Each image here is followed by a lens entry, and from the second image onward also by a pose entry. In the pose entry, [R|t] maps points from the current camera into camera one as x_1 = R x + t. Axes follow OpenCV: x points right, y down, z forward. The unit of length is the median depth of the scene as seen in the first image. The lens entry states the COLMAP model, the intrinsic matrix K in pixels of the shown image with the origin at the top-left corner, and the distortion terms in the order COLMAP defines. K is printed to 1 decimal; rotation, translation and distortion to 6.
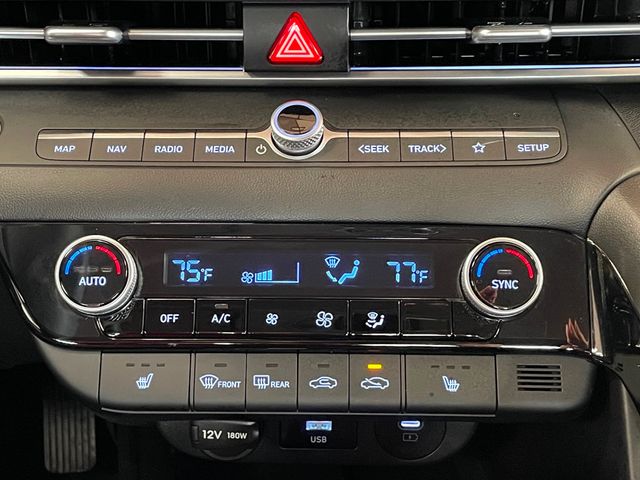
lens RADIAL K [[1036.3, 0, 317.7], [0, 1036.3, 240.6], [0, 0, 1]] dist [0.048809, 0.000000]
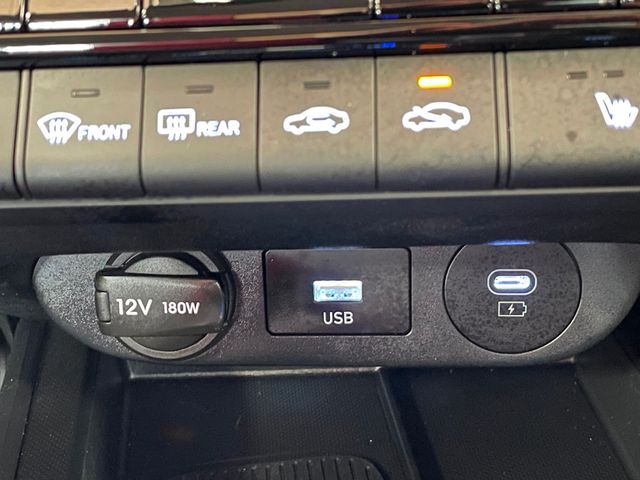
lens RADIAL K [[1036.3, 0, 322.5], [0, 1036.3, 239.6], [0, 0, 1]] dist [0.048809, 0.000000]
pose [[0.997501, -0.027922, -0.064903, 0.034563], [0.027034, 0.999529, -0.014513, 0.192588], [0.065277, 0.012722, 0.997786, 0.565897]]
